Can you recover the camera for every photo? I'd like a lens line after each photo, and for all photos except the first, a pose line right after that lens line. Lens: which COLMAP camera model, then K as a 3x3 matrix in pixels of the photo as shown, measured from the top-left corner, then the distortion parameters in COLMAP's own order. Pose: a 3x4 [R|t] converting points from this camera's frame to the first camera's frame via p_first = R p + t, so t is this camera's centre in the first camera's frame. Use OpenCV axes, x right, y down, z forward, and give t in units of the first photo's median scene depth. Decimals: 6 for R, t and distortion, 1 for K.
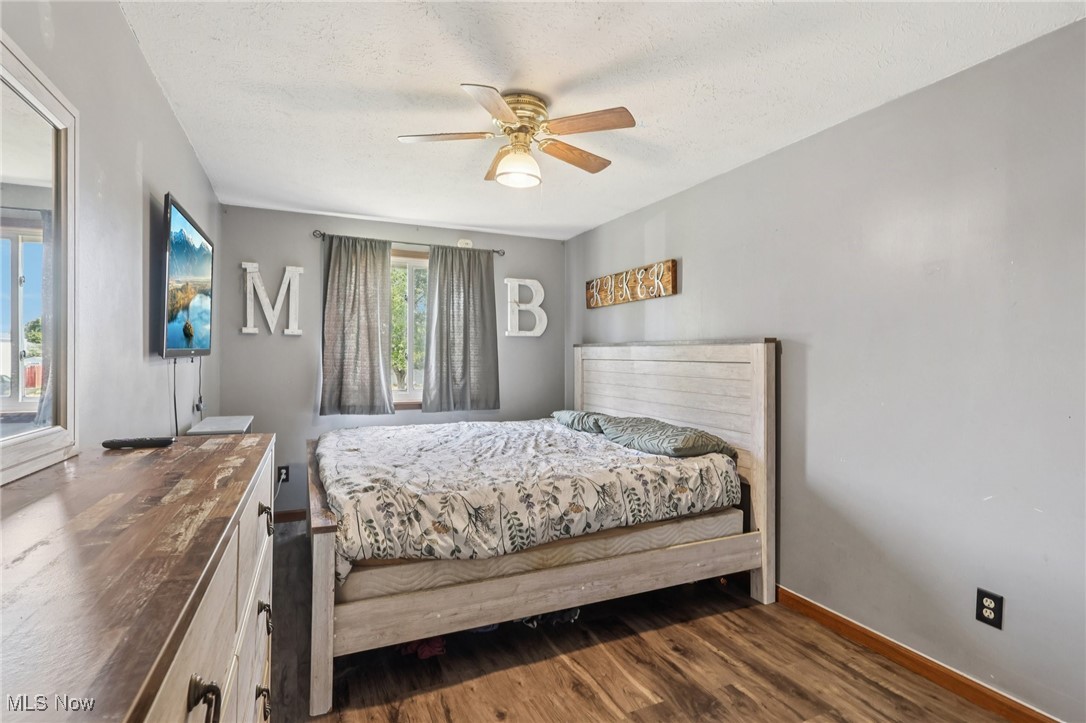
lens RADIAL K [[528.9, 0, 536.9], [0, 528.9, 349.6], [0, 0, 1]] dist [-0.000426, -0.000186]
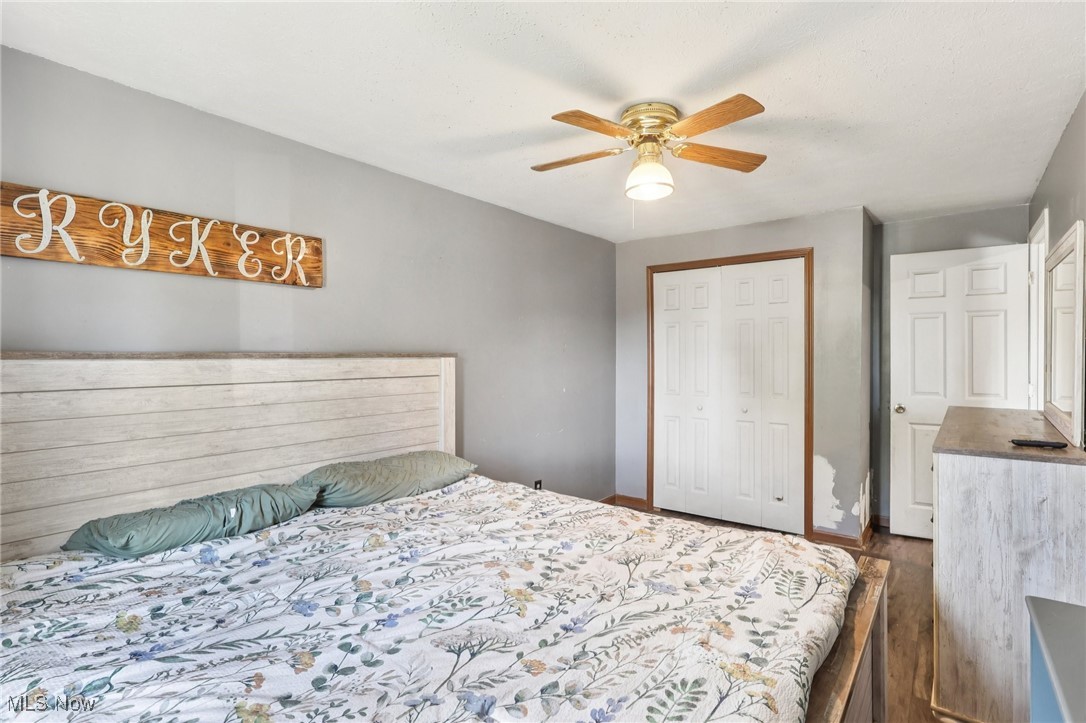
lens RADIAL K [[528.9, 0, 536.9], [0, 528.9, 349.6], [0, 0, 1]] dist [-0.000426, -0.000186]
pose [[-0.465576, 0.000446, 0.885008, -0.475532], [-0.013704, 0.999876, -0.007713, -0.016596], [-0.884902, -0.015719, -0.465513, 0.982456]]
